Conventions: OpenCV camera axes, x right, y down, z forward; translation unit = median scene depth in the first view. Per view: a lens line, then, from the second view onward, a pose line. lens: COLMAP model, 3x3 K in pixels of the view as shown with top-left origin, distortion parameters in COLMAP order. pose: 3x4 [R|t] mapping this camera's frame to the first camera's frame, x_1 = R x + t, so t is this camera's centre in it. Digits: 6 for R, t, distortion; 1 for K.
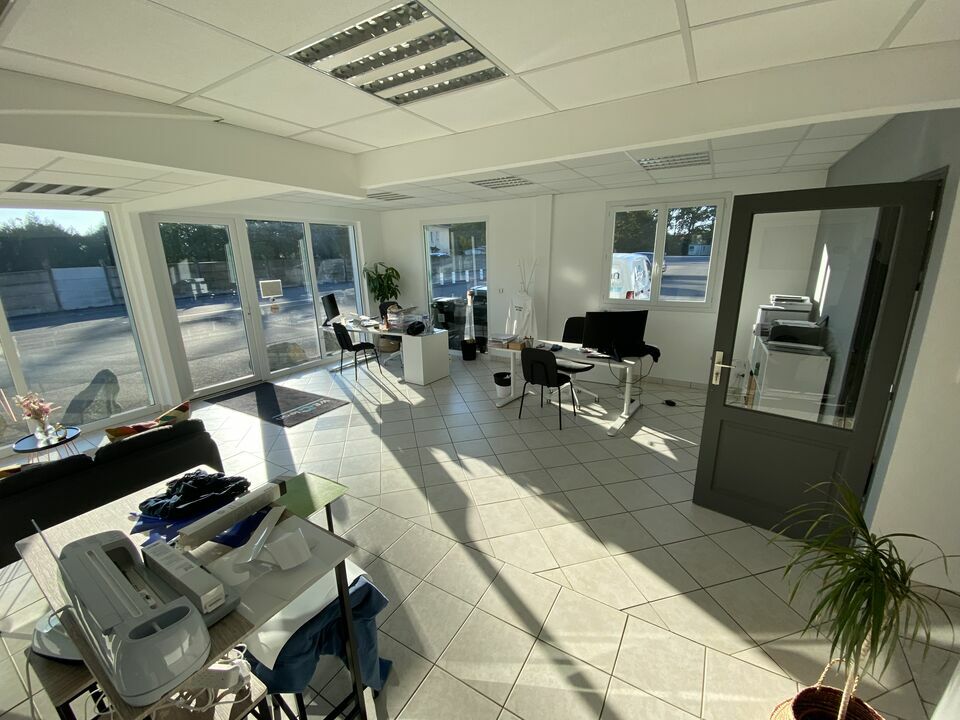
lens RADIAL K [[389.9, 0, 480.5], [0, 389.9, 356.6], [0, 0, 1]] dist [0.021121, -0.021964]
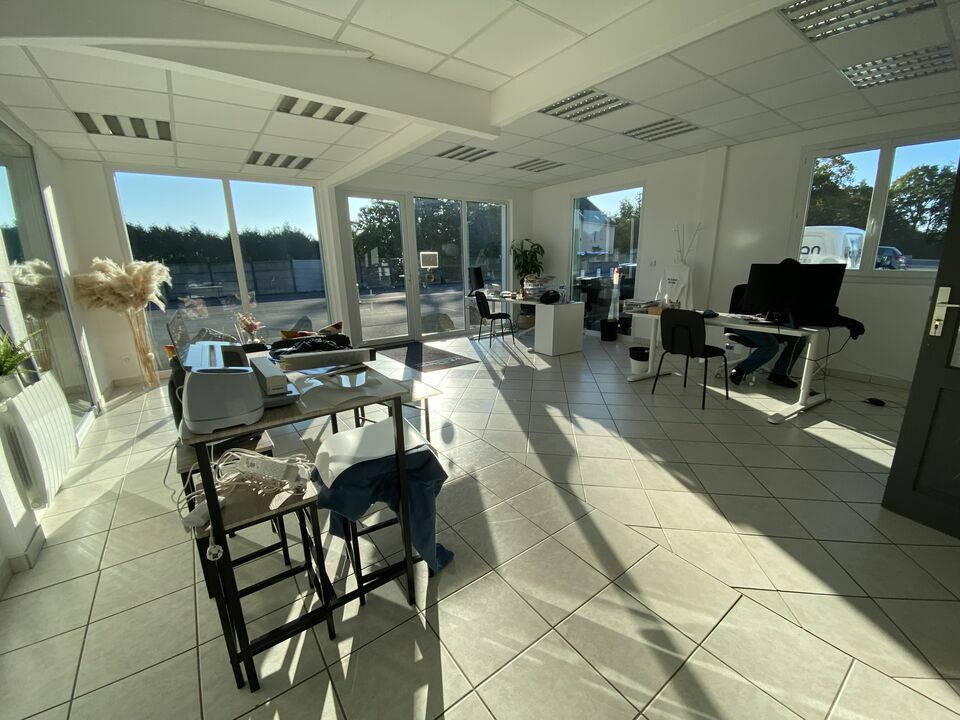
lens RADIAL K [[389.9, 0, 480.5], [0, 389.9, 356.6], [0, 0, 1]] dist [0.021121, -0.021964]
pose [[0.921597, 0.092415, -0.376985, 0.059611], [-0.097512, 0.995219, 0.005587, 0.095833], [0.375699, 0.031612, 0.926202, 0.030893]]
